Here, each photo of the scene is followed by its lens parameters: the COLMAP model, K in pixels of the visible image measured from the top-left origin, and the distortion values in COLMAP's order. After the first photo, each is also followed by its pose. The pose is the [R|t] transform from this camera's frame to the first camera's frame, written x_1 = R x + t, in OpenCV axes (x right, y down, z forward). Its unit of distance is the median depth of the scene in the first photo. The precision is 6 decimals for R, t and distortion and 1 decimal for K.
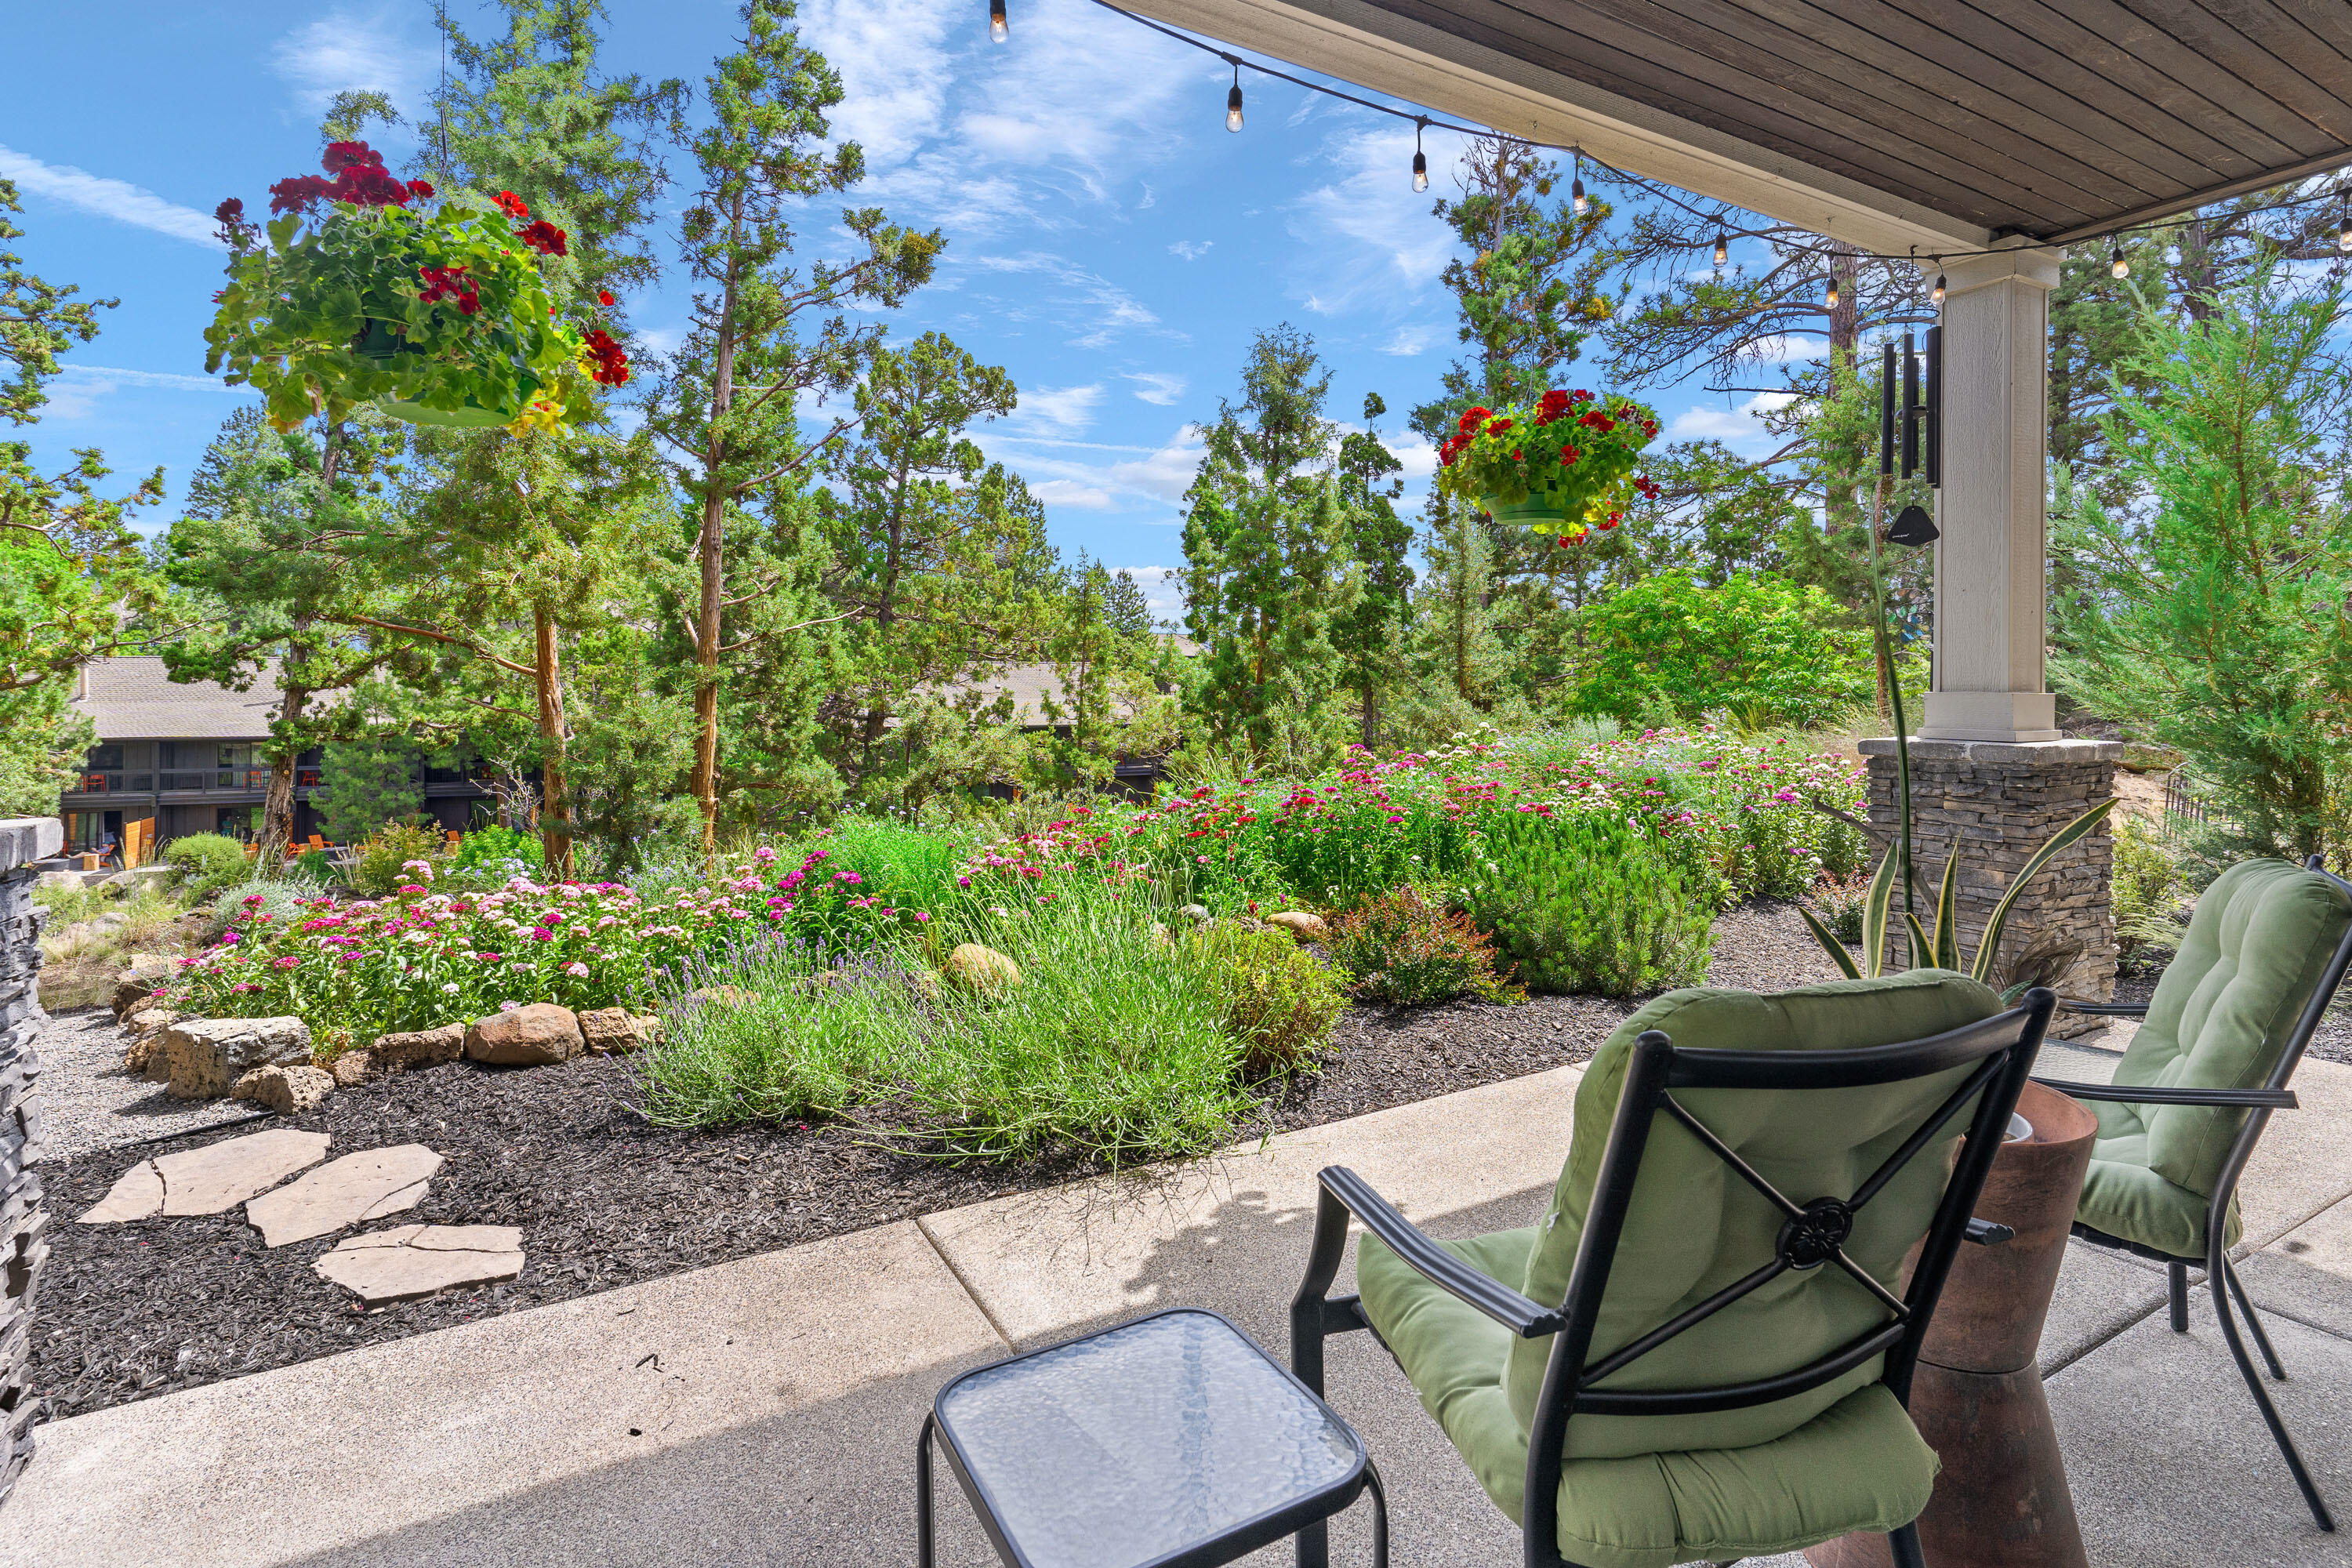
lens RADIAL K [[1159.8, 0, 1196.1], [0, 1159.8, 679.9], [0, 0, 1]] dist [0.003341, 0.000822]
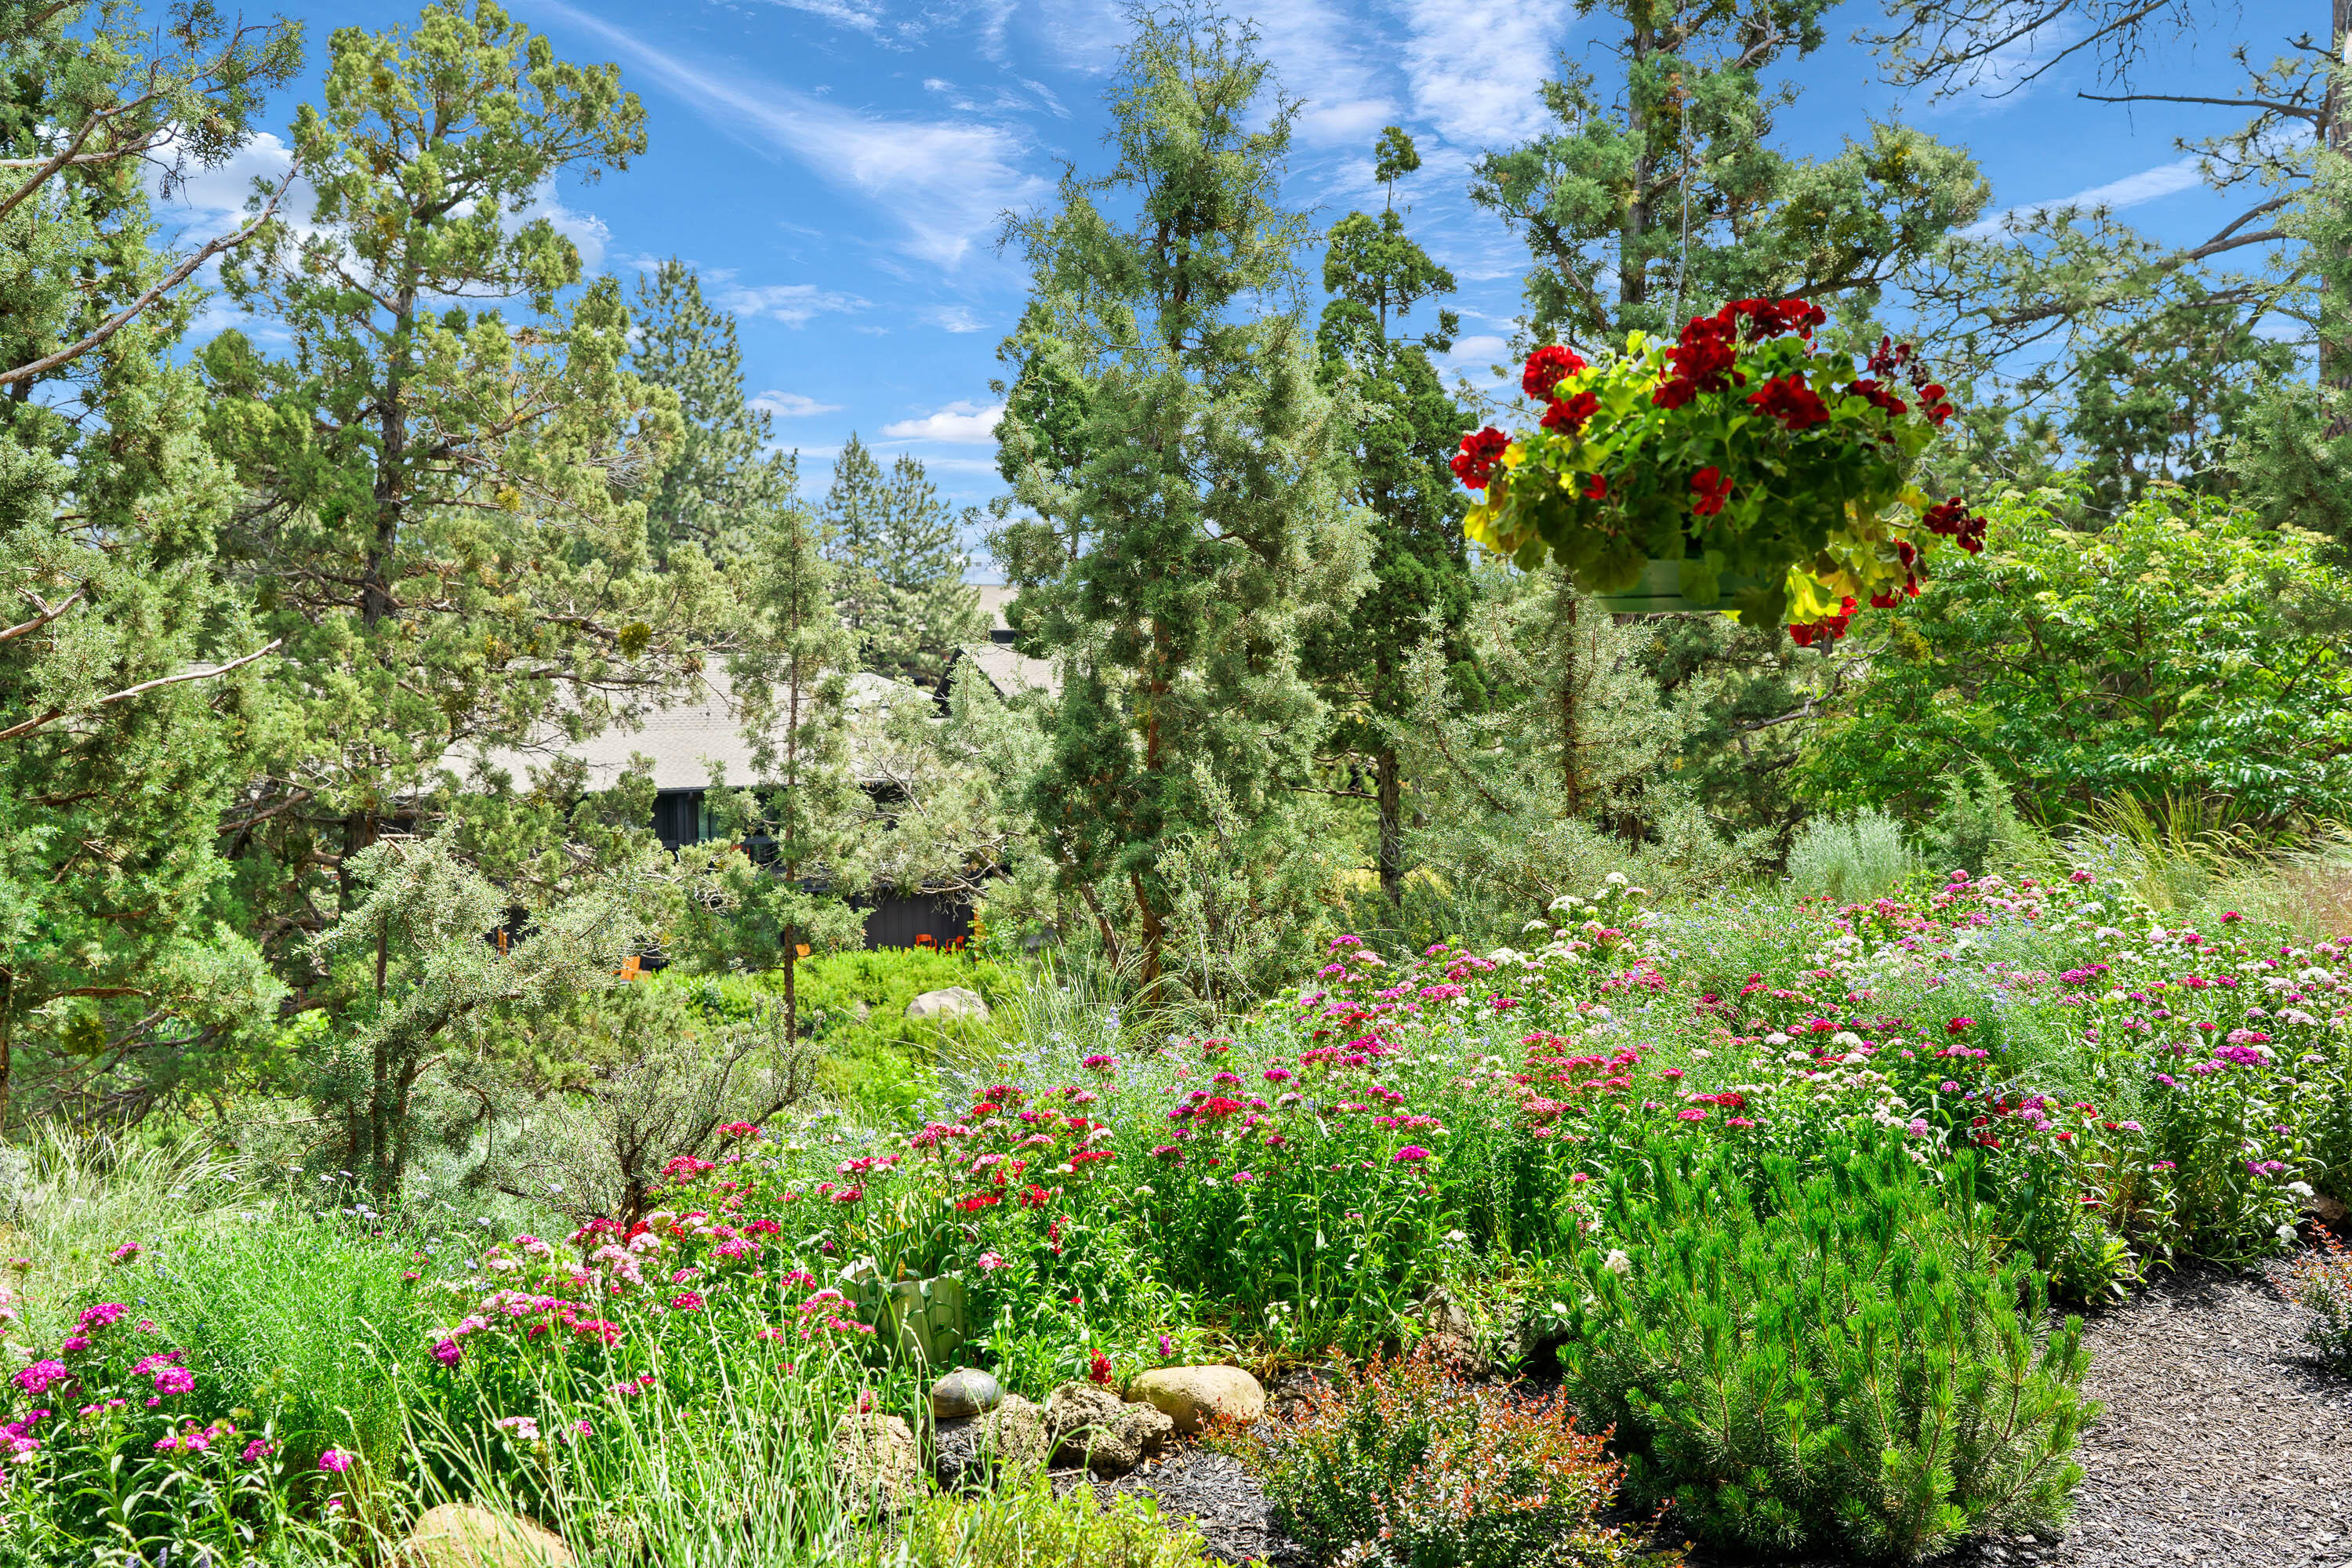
lens RADIAL K [[2344.0, 0, 1176.0], [0, 2344.0, 784.0], [0, 0, 1]] dist [0.007930, 0.000309]
pose [[0.998792, -0.017732, 0.045821, 0.020139], [0.015406, 0.998598, 0.050638, -0.039823], [-0.046655, -0.049871, 0.997665, 0.043415]]
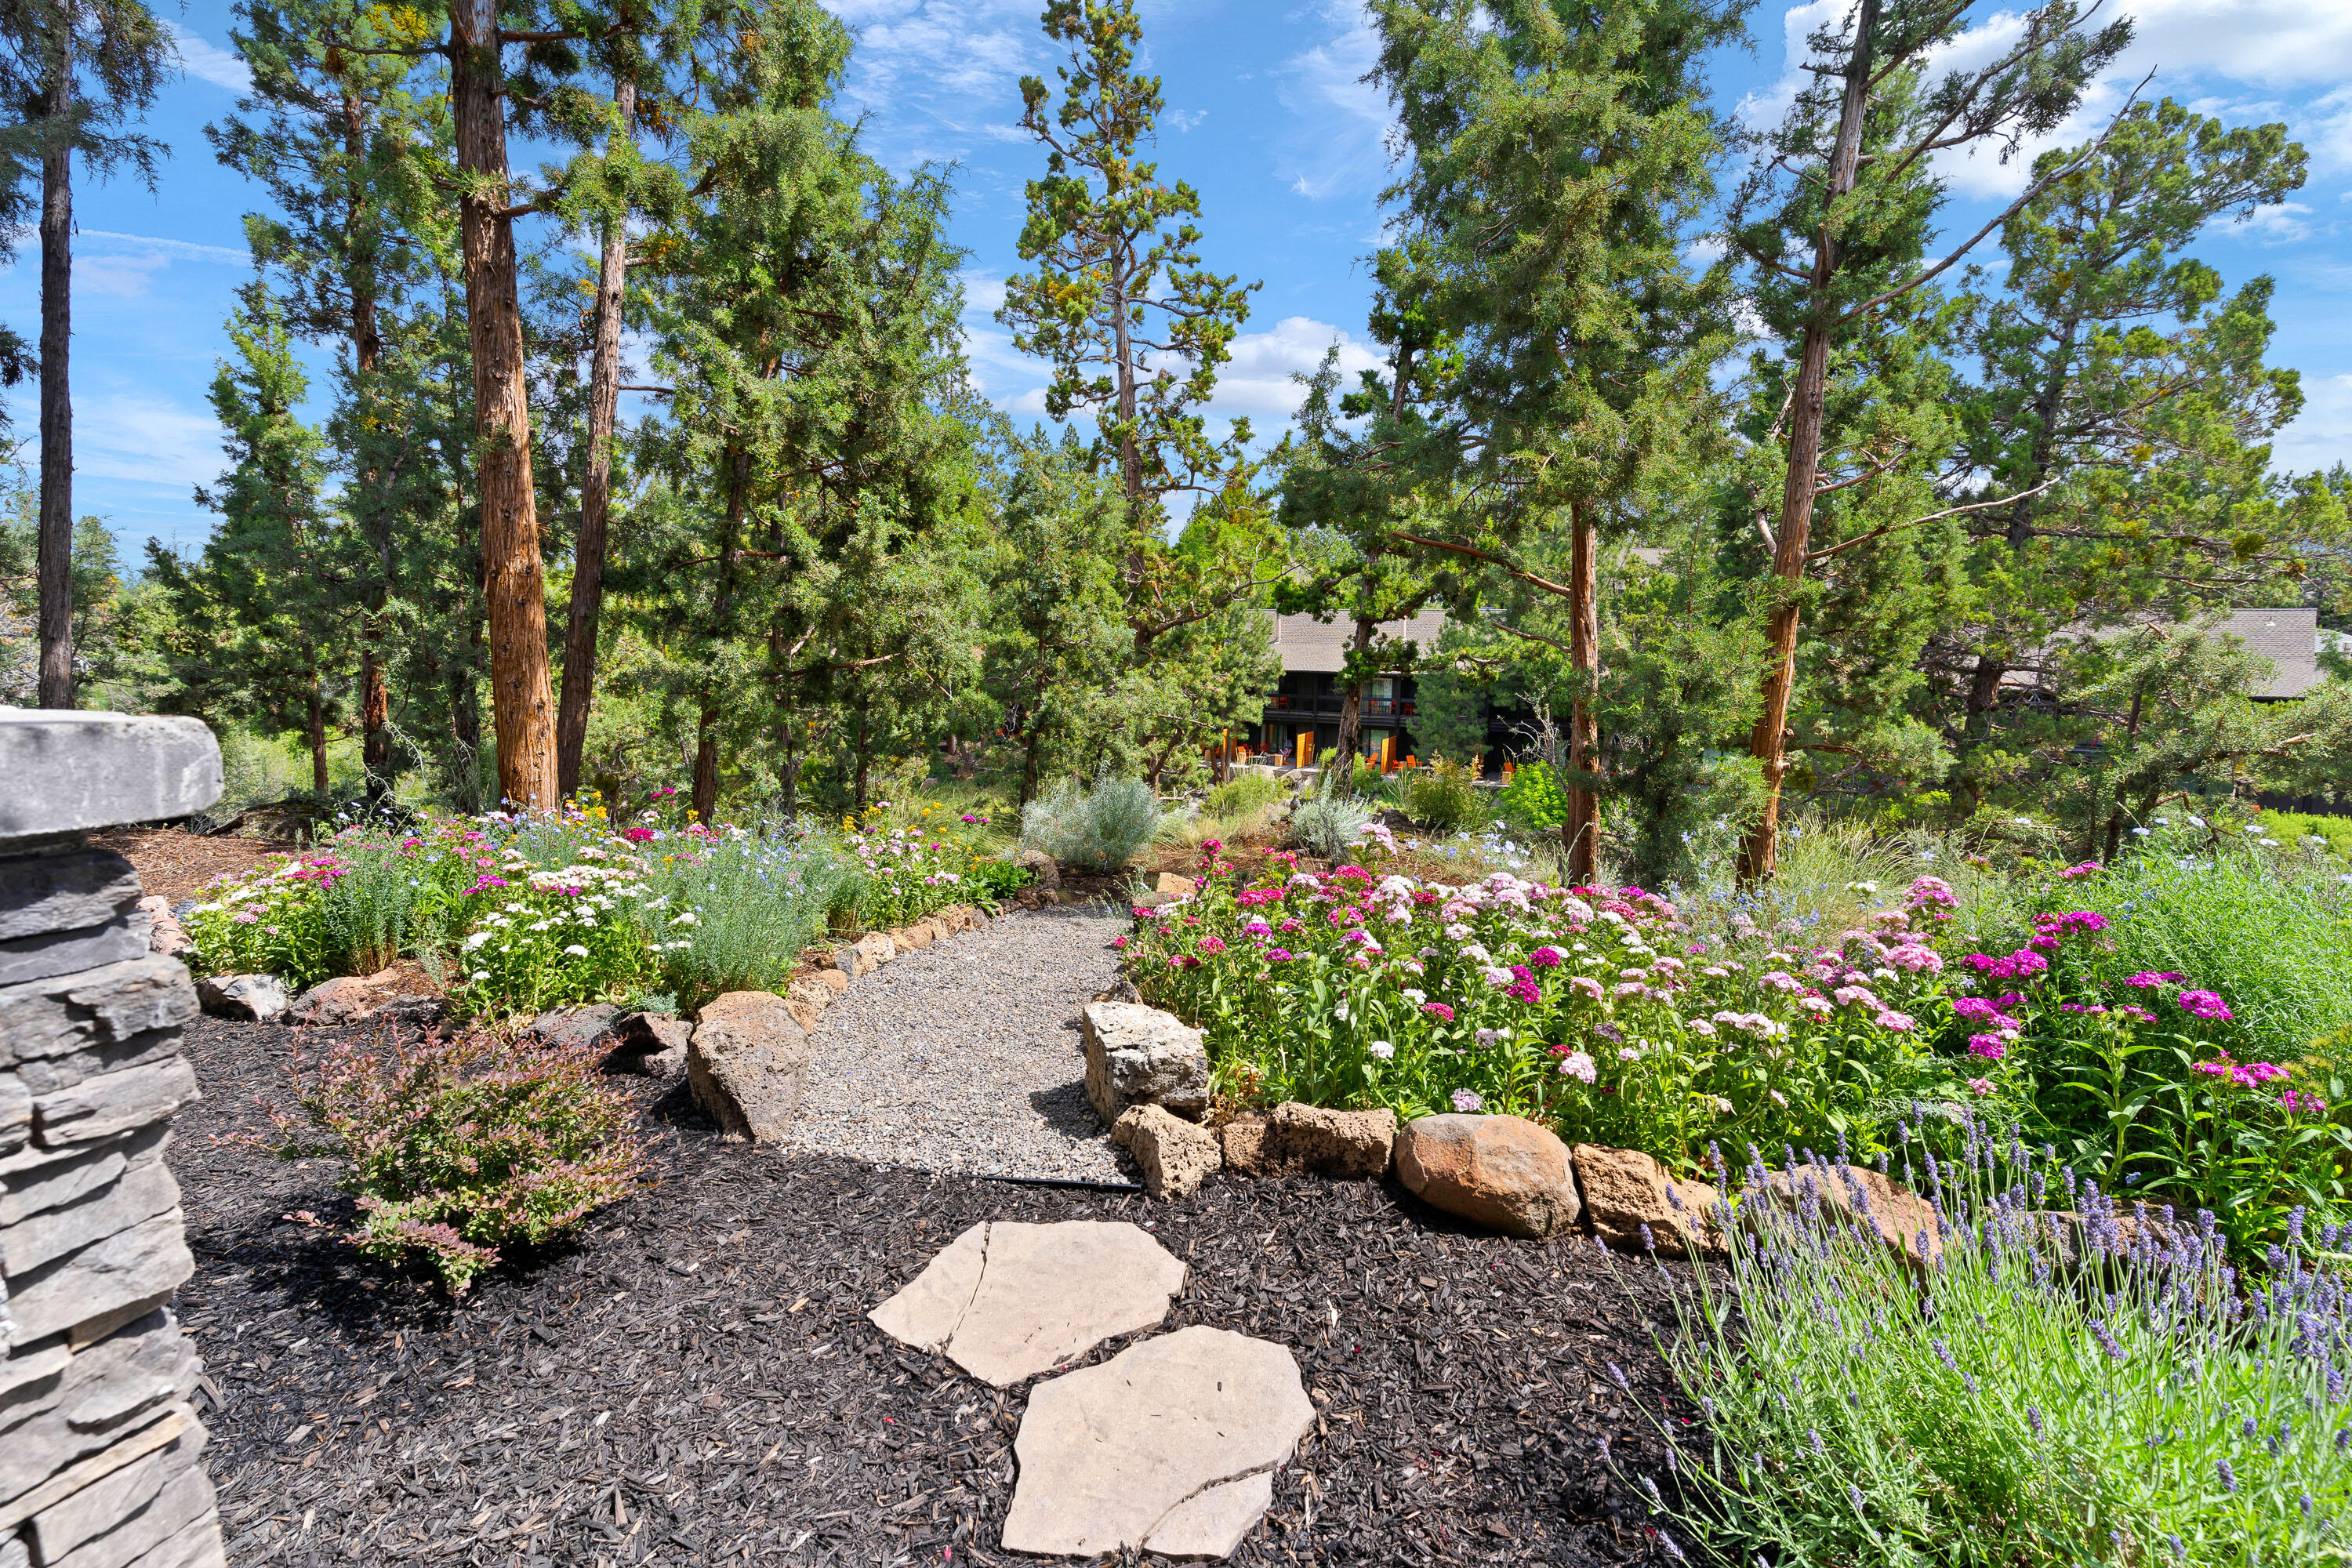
lens RADIAL K [[1113.9, 0, 1173.2], [0, 1113.9, 778.7], [0, 0, 1]] dist [-0.000027, -0.000512]
pose [[0.646138, 0.105906, -0.755837, -0.101041], [-0.007984, 0.991210, 0.132060, 0.017044], [0.763179, -0.079295, 0.641304, 0.195443]]
